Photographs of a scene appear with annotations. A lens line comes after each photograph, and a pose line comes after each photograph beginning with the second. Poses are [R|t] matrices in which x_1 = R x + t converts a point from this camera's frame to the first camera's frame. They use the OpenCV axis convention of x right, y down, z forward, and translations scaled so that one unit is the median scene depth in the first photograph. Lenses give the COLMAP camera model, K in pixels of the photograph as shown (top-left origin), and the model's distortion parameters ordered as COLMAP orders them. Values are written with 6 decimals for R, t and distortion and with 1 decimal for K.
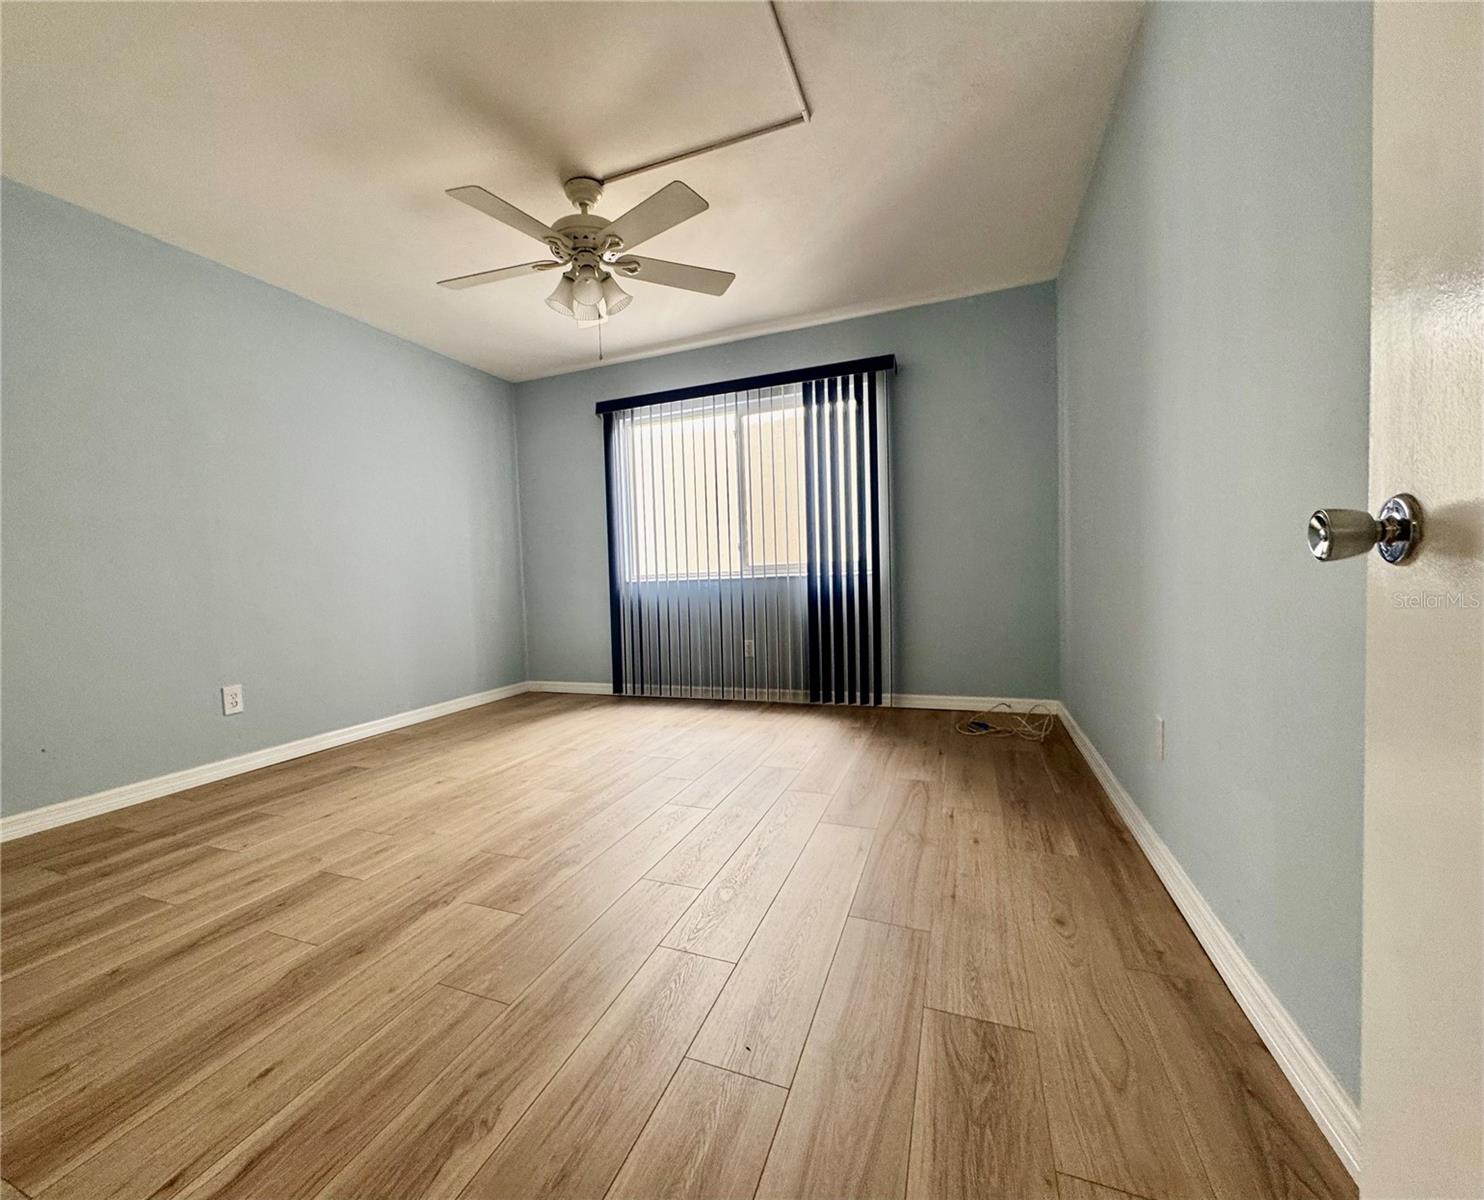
lens RADIAL K [[580.1, 0, 742.0], [0, 580.1, 600.0], [0, 0, 1]] dist [-0.000667, -0.000092]
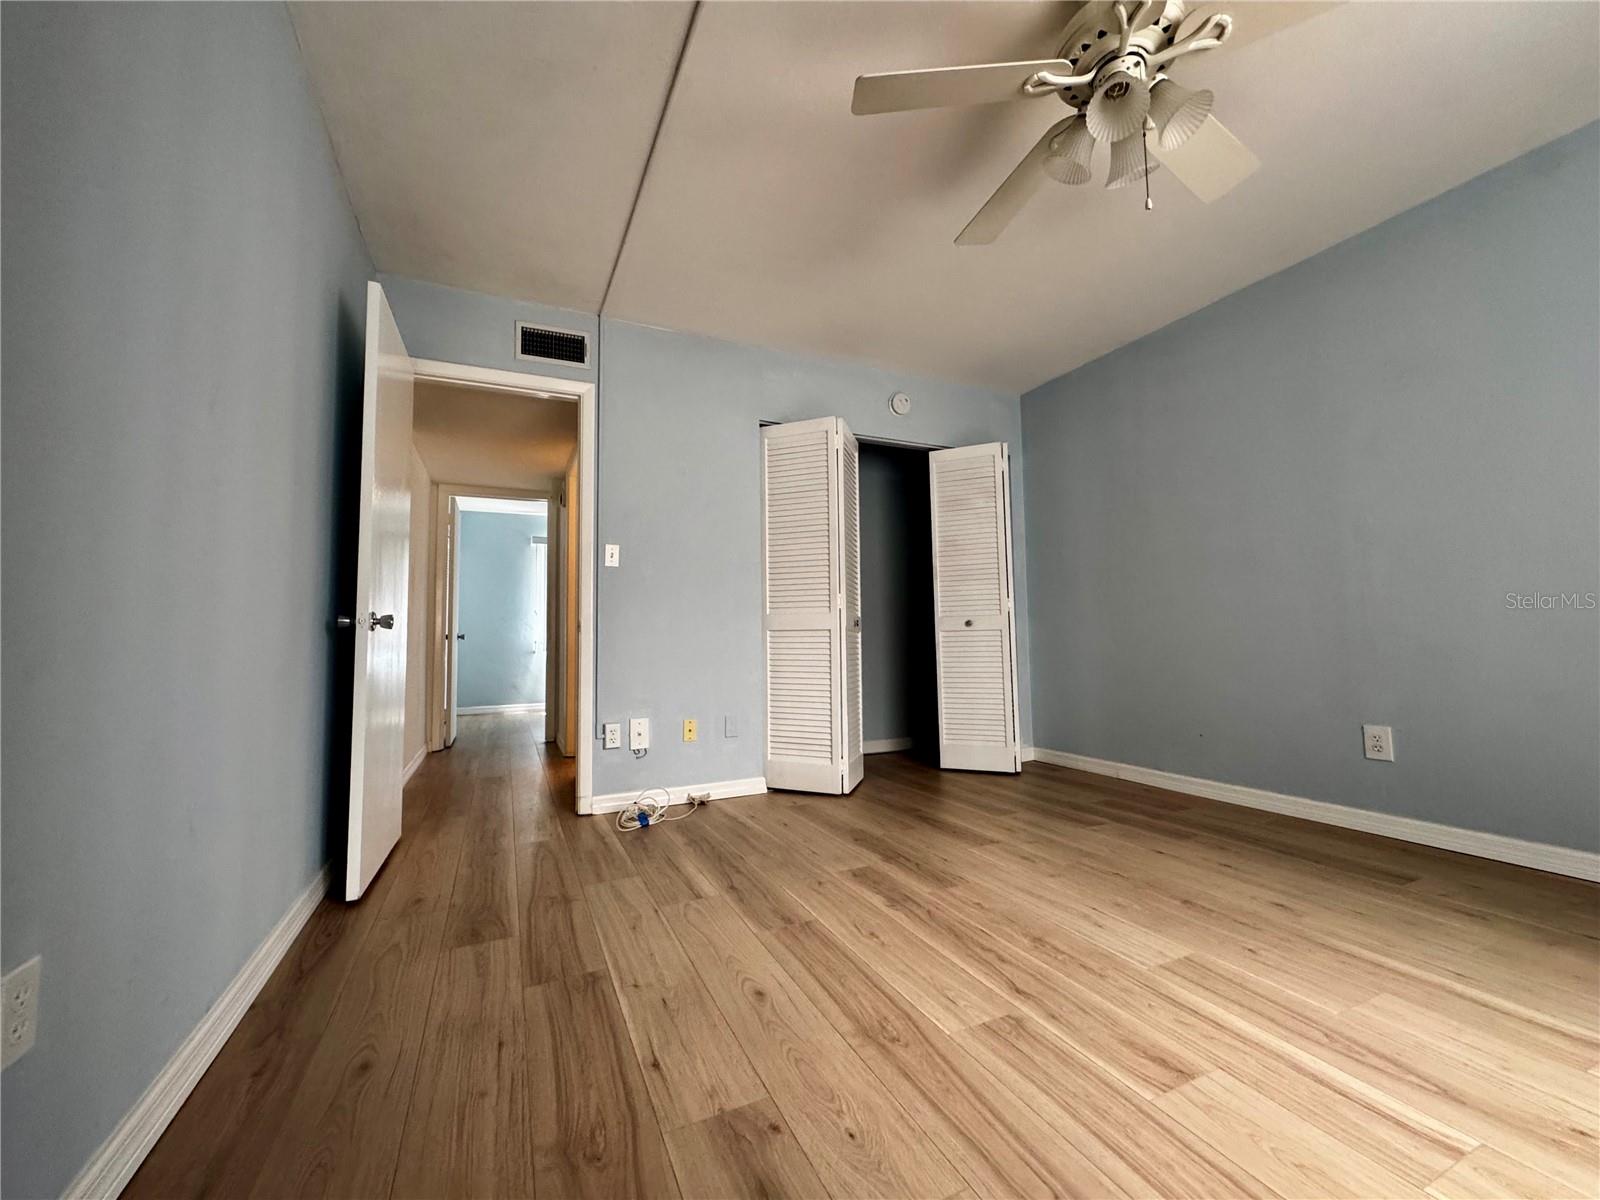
lens RADIAL K [[647.2, 0, 800.0], [0, 647.2, 600.0], [0, 0, 1]] dist [0.000222, -0.000042]
pose [[-0.700780, 0.002774, -0.713372, 0.574143], [0.011854, 0.999900, -0.007757, -0.063437], [0.713279, -0.013893, -0.700743, 1.559111]]
